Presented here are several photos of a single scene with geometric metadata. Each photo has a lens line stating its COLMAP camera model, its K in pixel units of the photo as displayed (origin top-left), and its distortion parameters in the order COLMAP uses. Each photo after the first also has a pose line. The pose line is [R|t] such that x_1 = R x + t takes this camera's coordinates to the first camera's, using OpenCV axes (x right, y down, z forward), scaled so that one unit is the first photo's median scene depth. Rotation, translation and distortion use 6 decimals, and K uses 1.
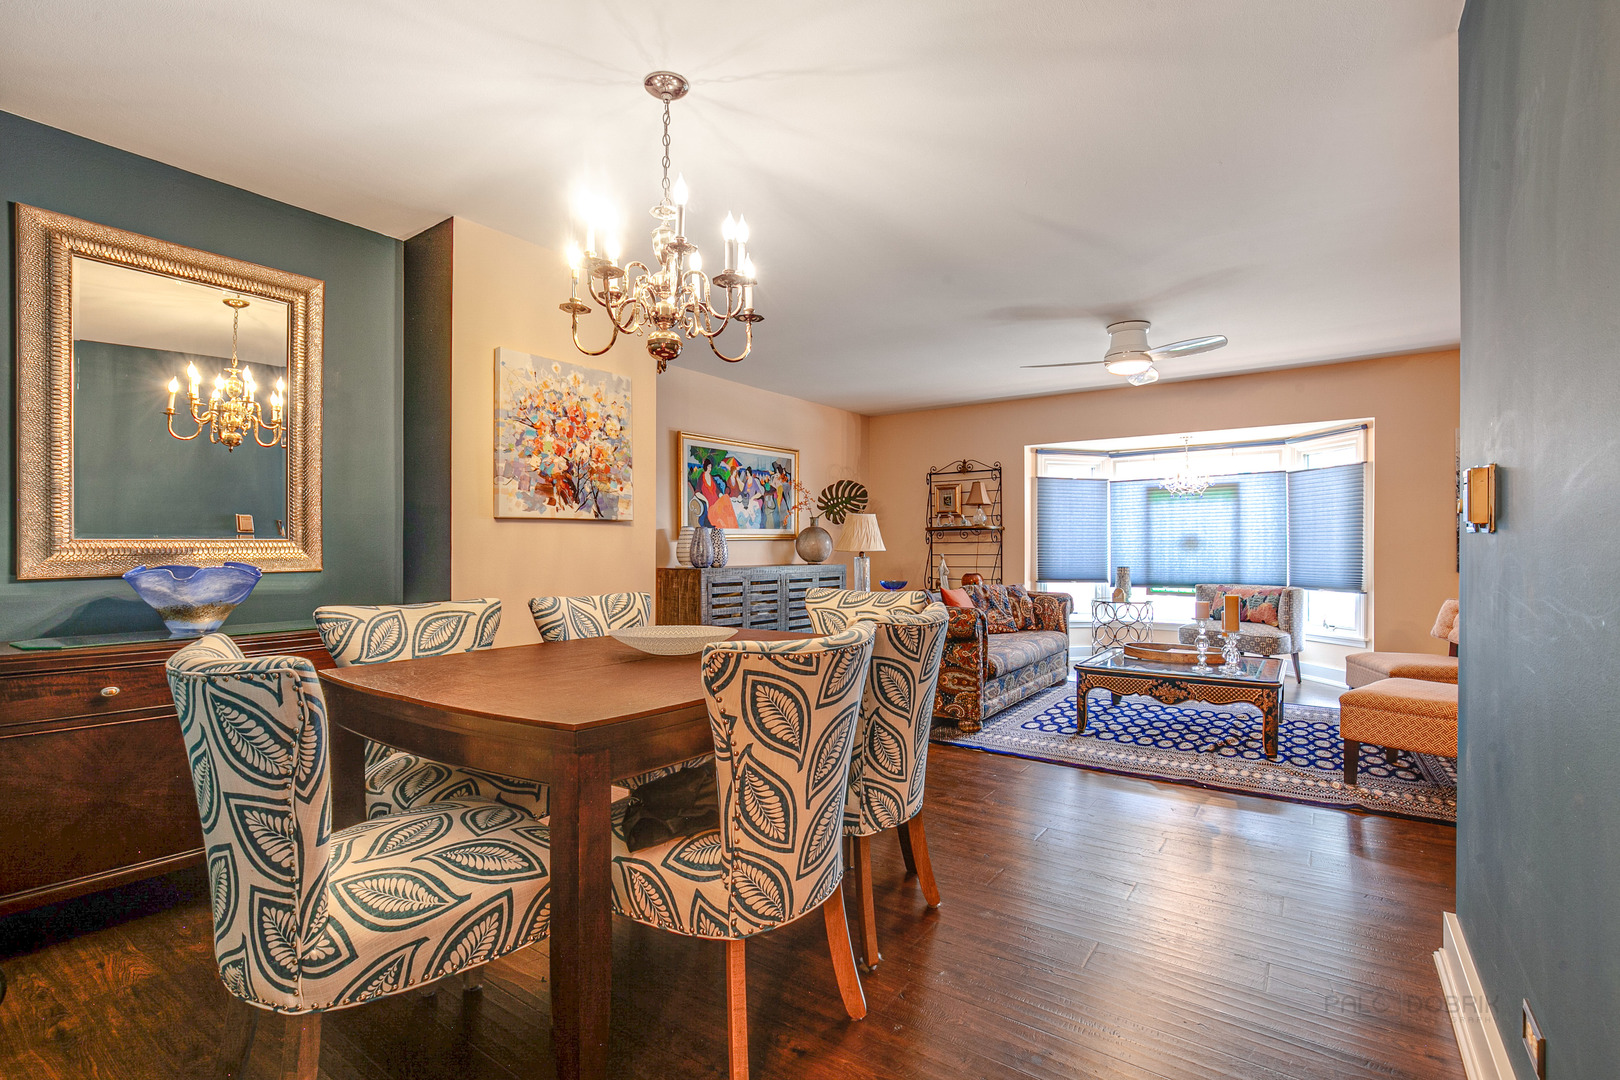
lens RADIAL K [[743.1, 0, 807.9], [0, 743.1, 550.7], [0, 0, 1]] dist [-0.013384, 0.004616]
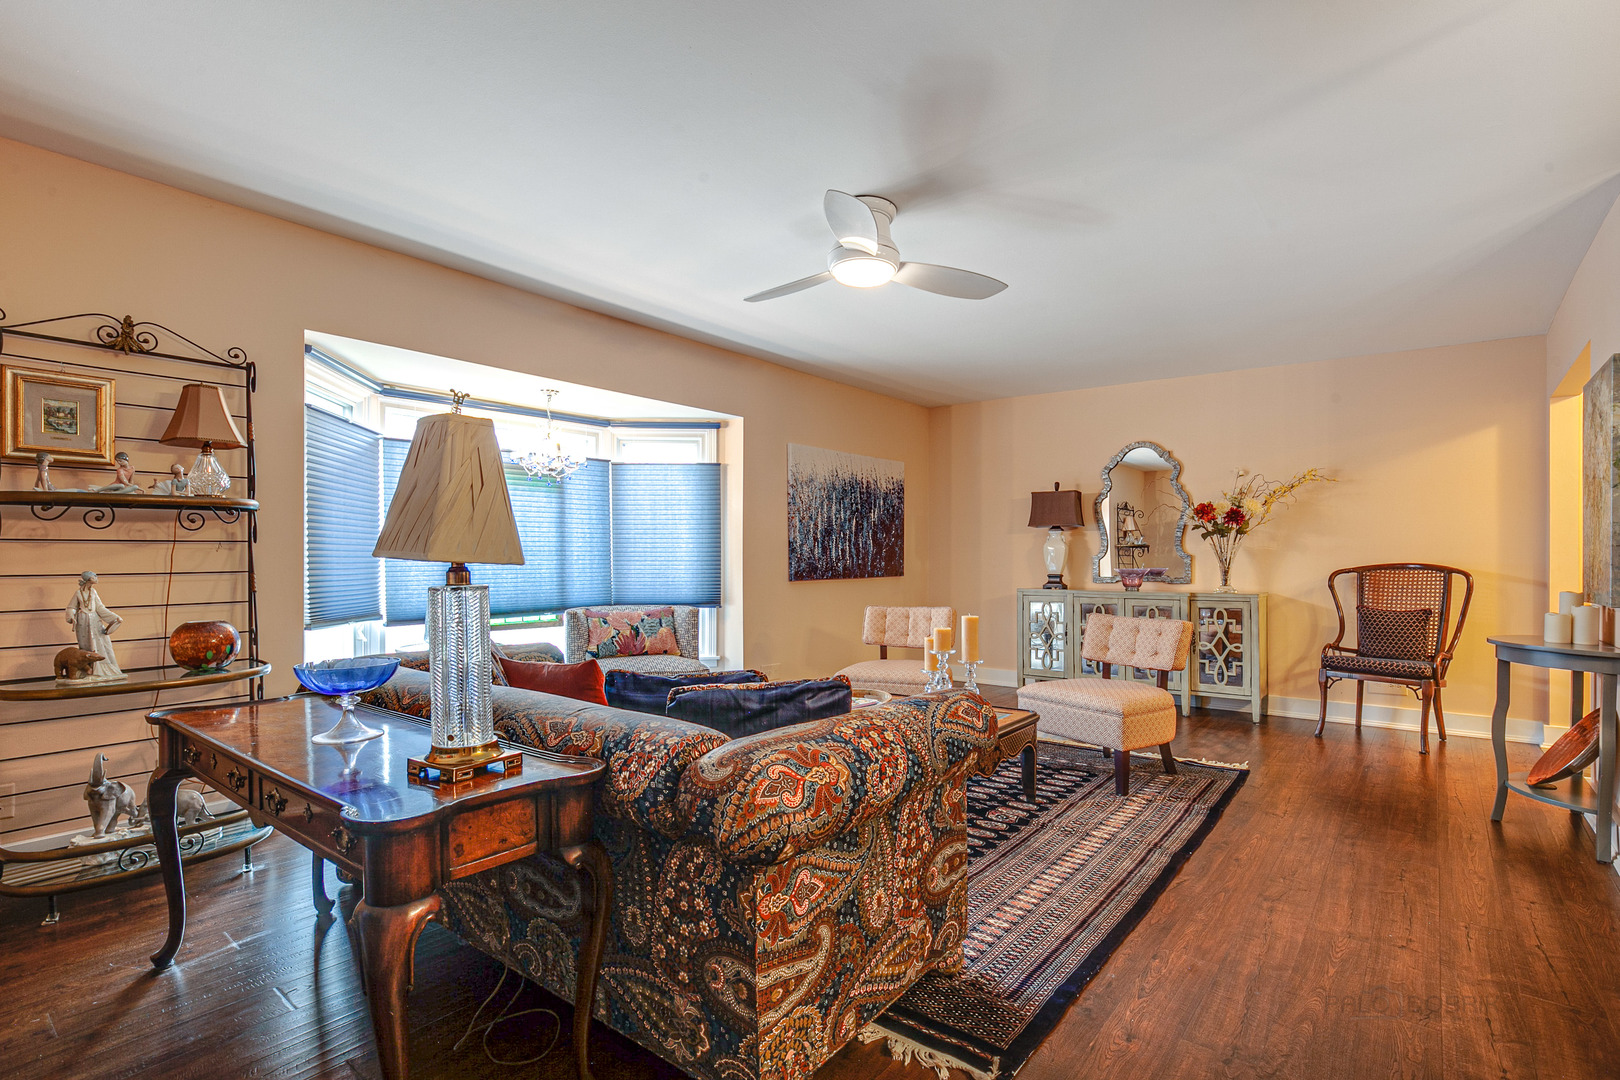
lens RADIAL K [[770.6, 0, 825.0], [0, 770.6, 559.8], [0, 0, 1]] dist [-0.019525, 0.000101]
pose [[0.055733, 0.000209, 0.998446, -0.187350], [0.002052, 0.999998, -0.000324, -0.000381], [-0.998444, 0.002067, 0.055732, 0.803912]]
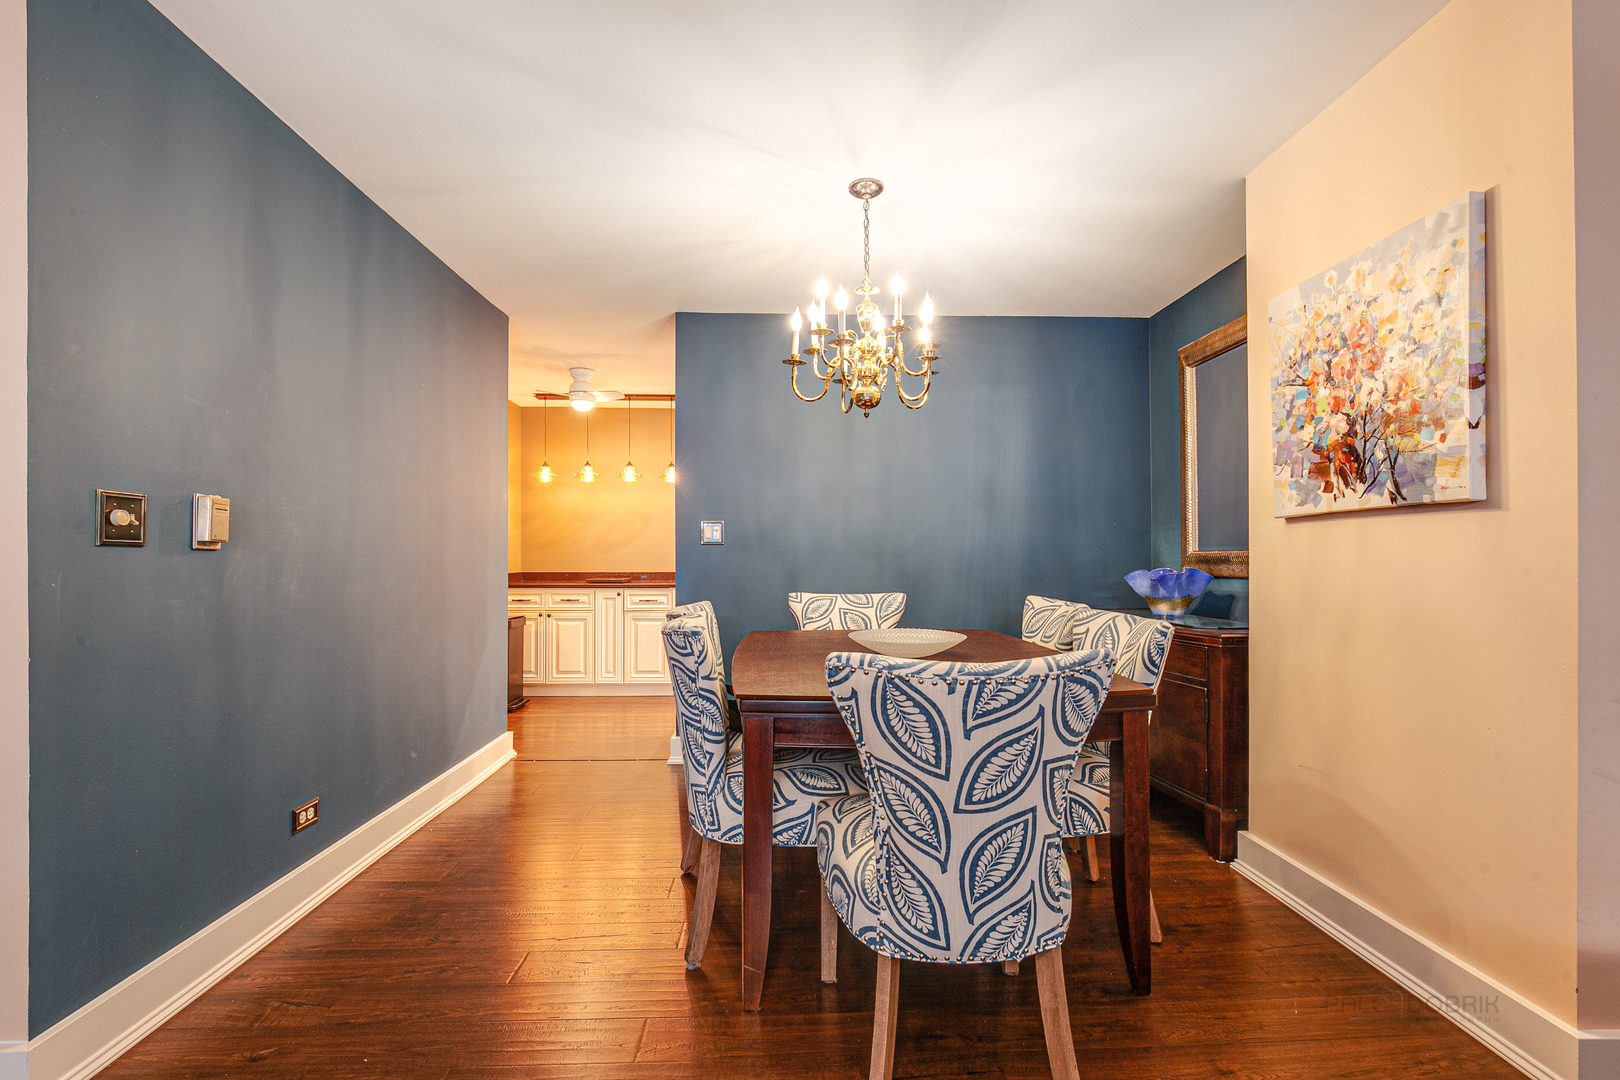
lens RADIAL K [[742.4, 0, 811.0], [0, 742.4, 544.7], [0, 0, 1]] dist [-0.018644, 0.004722]
pose [[-0.795211, -0.006905, -0.606294, 0.237905], [0.000800, 0.999922, -0.012436, -0.004453], [0.606332, -0.010374, -0.795144, 0.718878]]
